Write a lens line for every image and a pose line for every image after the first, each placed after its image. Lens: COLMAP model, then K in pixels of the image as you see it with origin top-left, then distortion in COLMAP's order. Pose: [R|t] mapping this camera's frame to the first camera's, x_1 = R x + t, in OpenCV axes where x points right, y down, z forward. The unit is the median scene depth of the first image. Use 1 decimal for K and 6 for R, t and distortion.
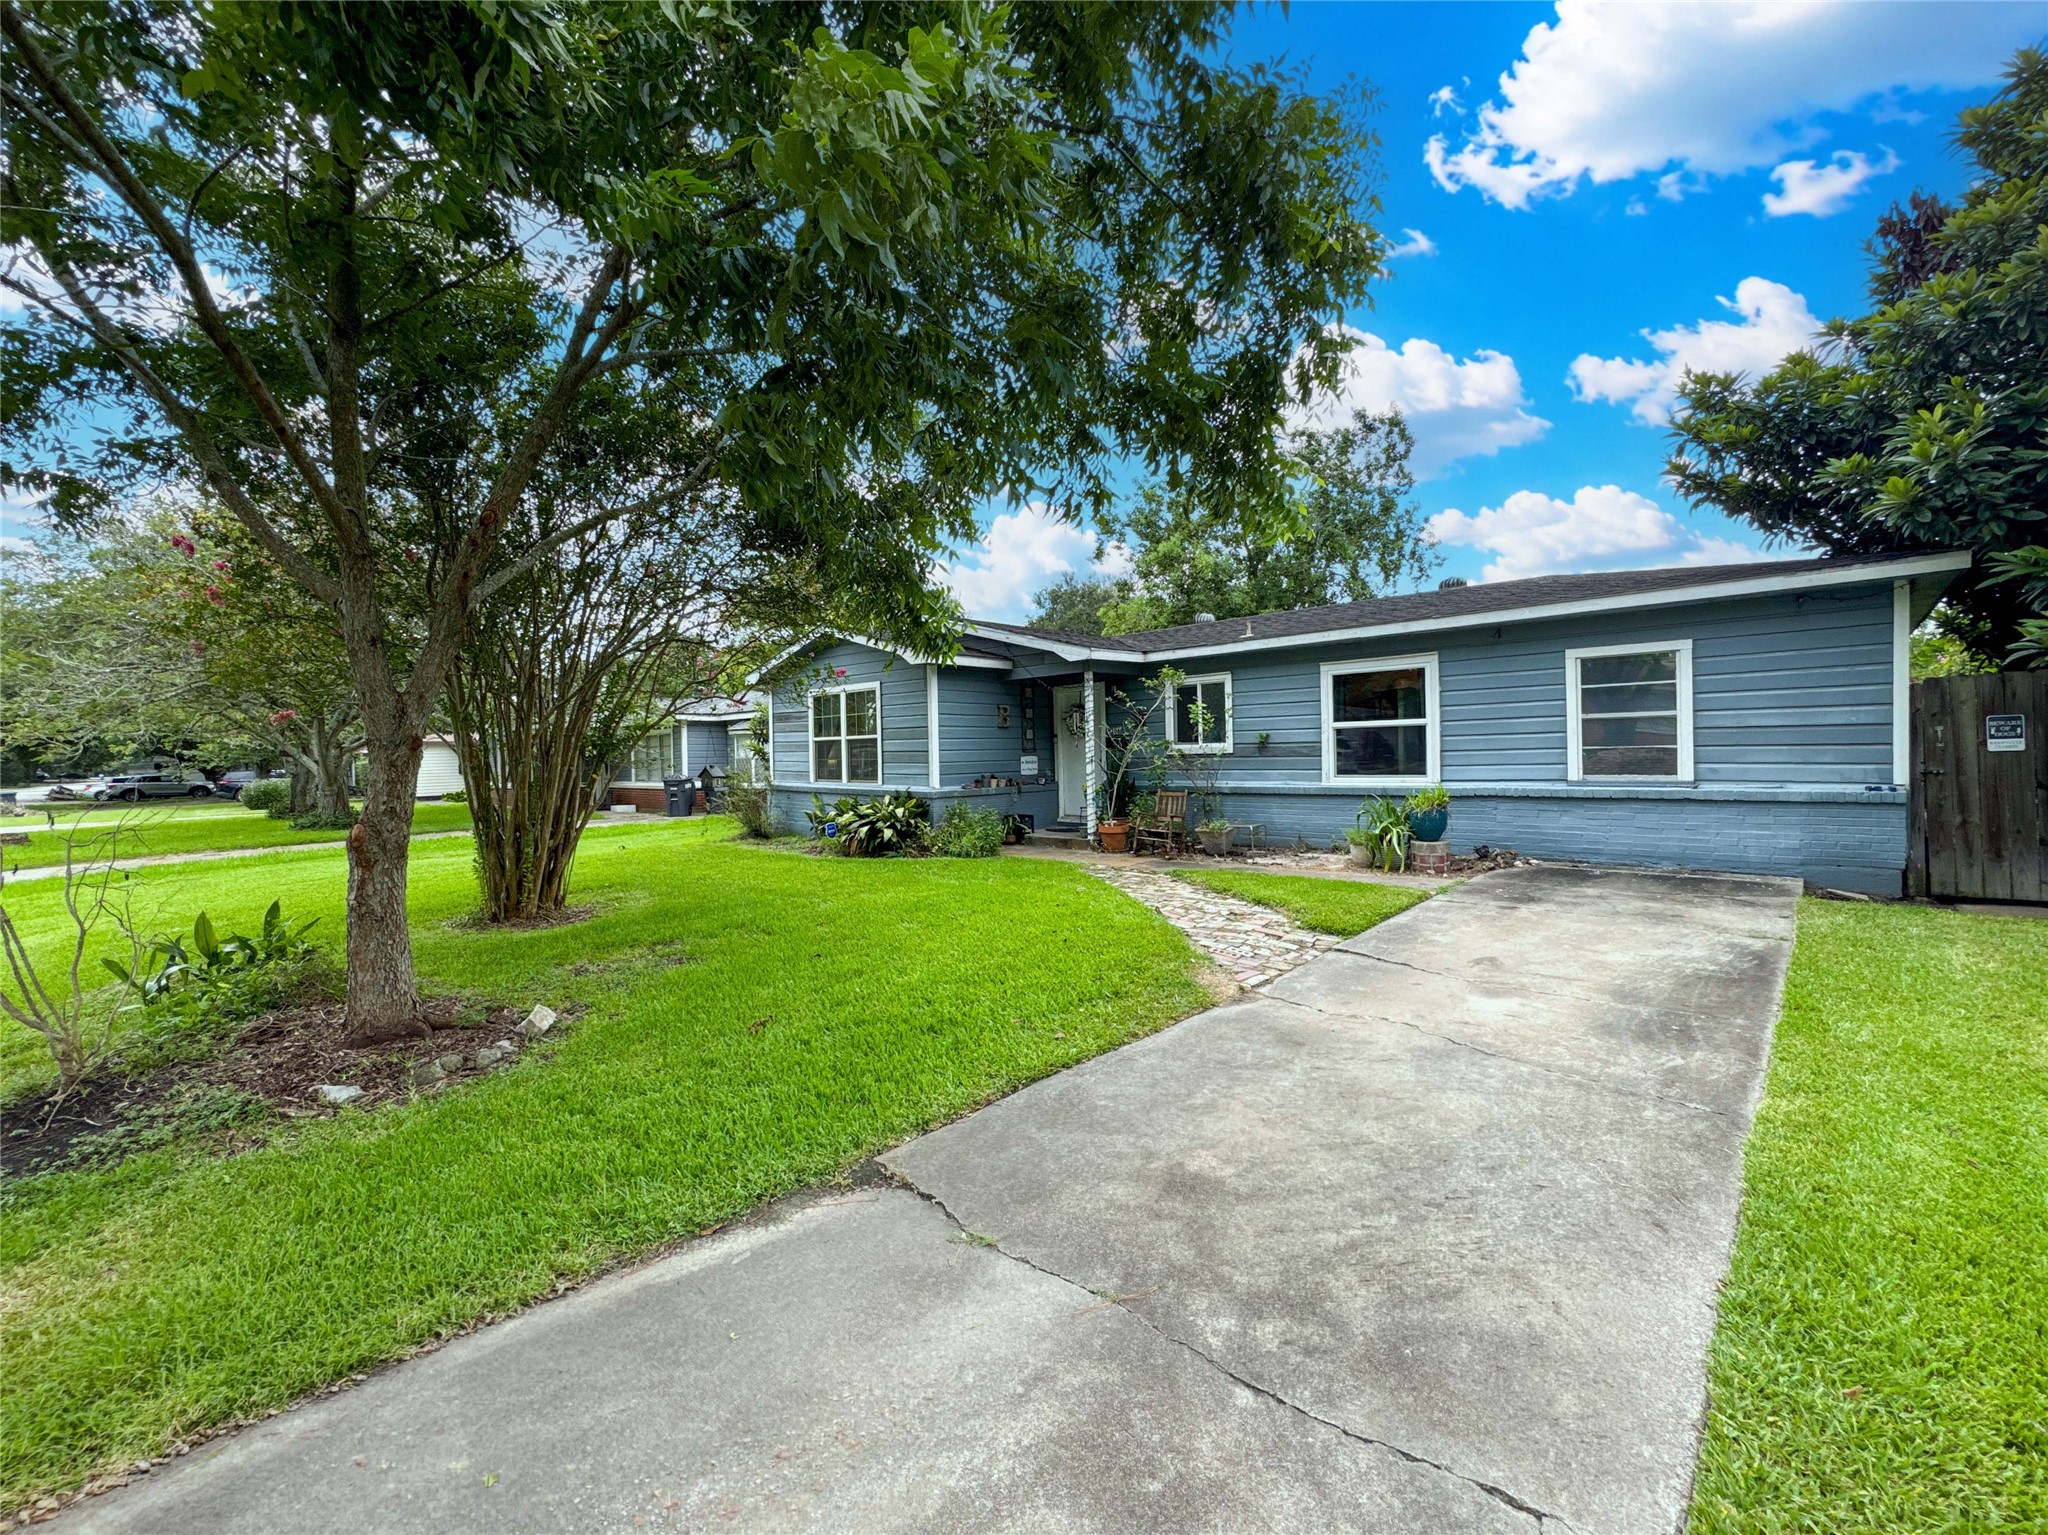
lens RADIAL K [[836.8, 0, 1020.8], [0, 836.8, 762.2], [0, 0, 1]] dist [-0.040545, 0.019465]
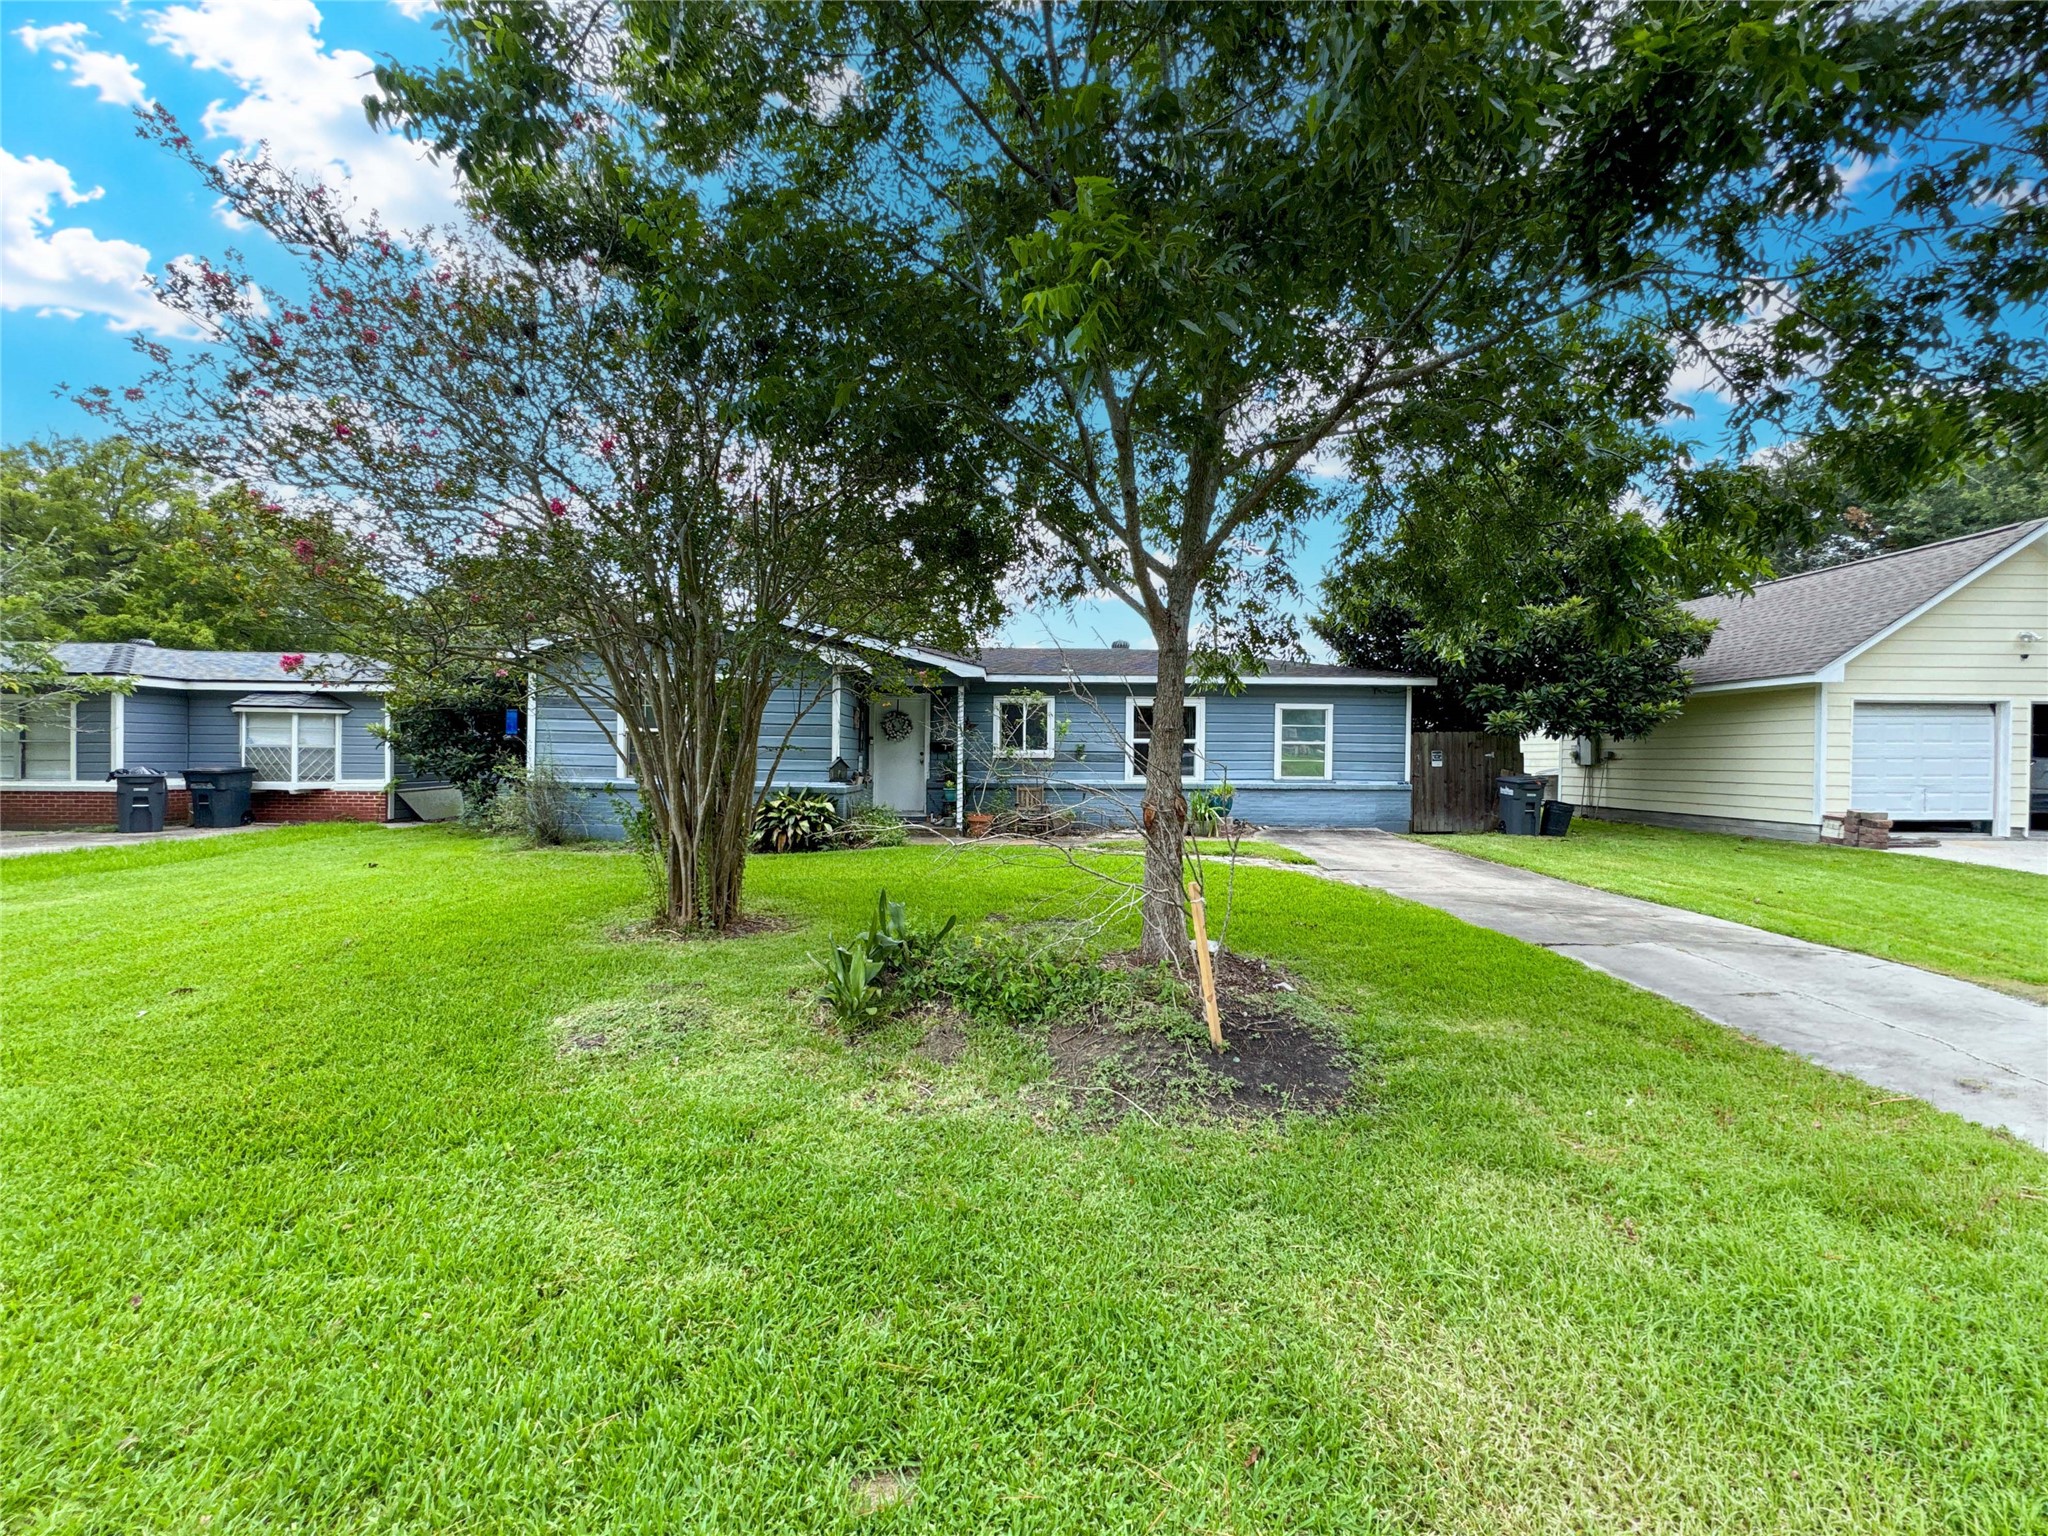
lens RADIAL K [[821.0, 0, 983.6], [0, 821.0, 763.8], [0, 0, 1]] dist [-0.015340, 0.000226]
pose [[0.708289, 0.020768, 0.705617, -0.861001], [-0.017101, 0.999779, -0.012259, 0.018342], [-0.705716, -0.003384, 0.708487, 0.189930]]
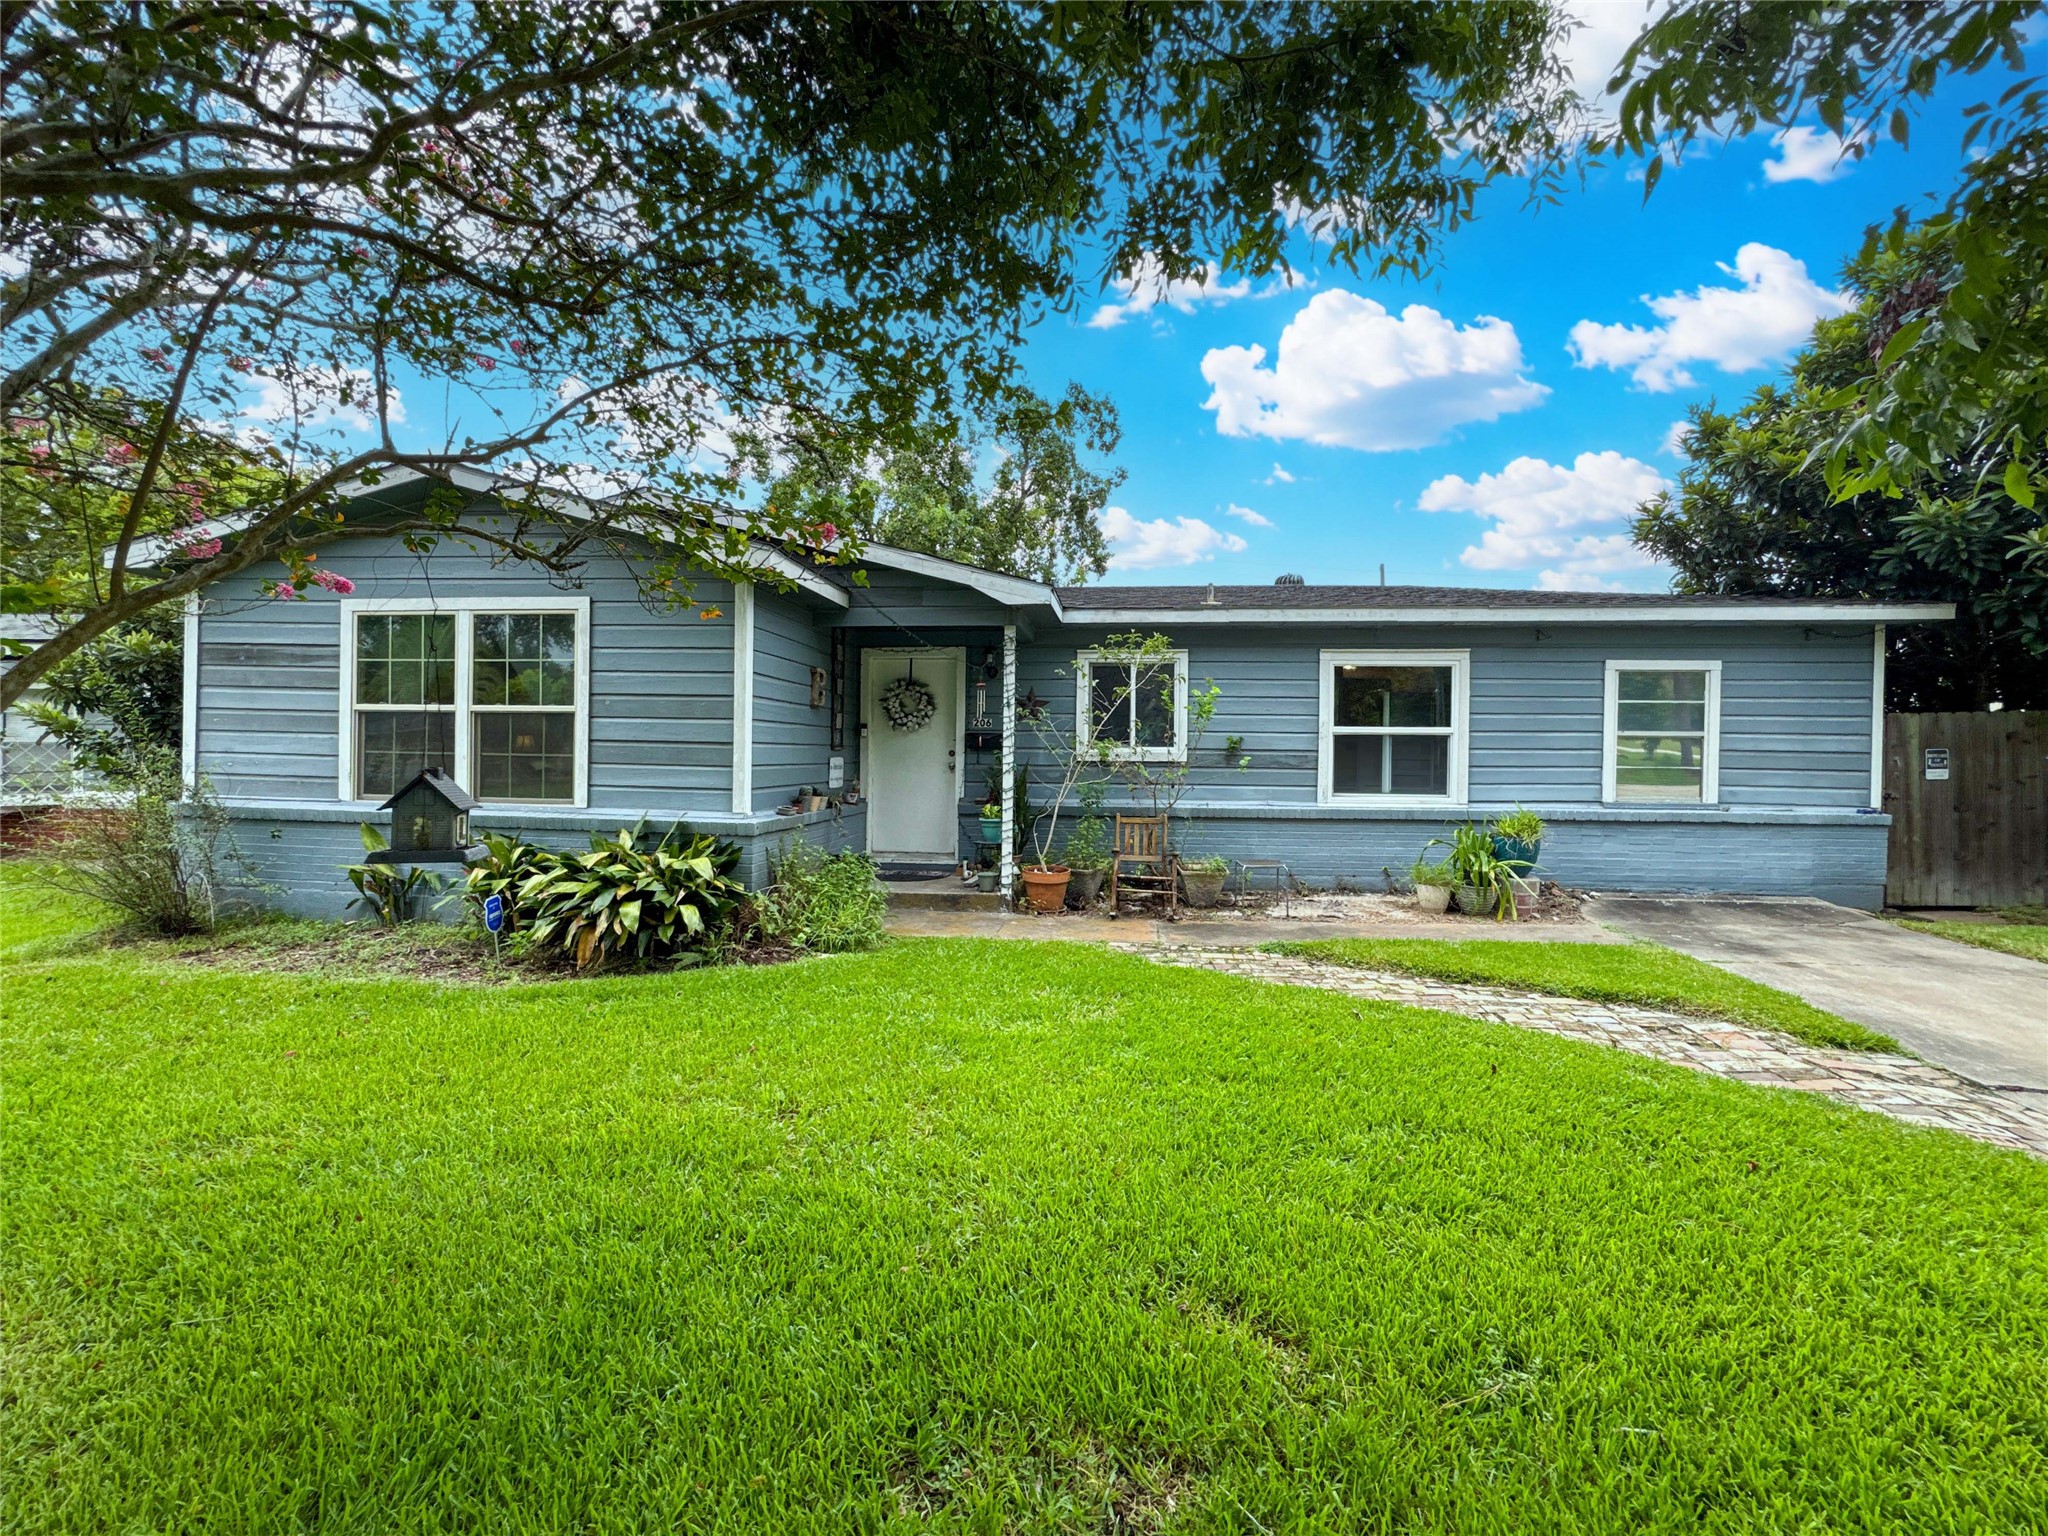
lens RADIAL K [[836.8, 0, 1020.8], [0, 836.8, 762.7], [0, 0, 1]] dist [-0.040545, 0.019465]
pose [[0.773990, 0.021932, 0.632817, -0.371456], [-0.020117, 0.999747, -0.010044, 0.000266], [-0.632878, -0.004956, 0.774236, 0.617353]]
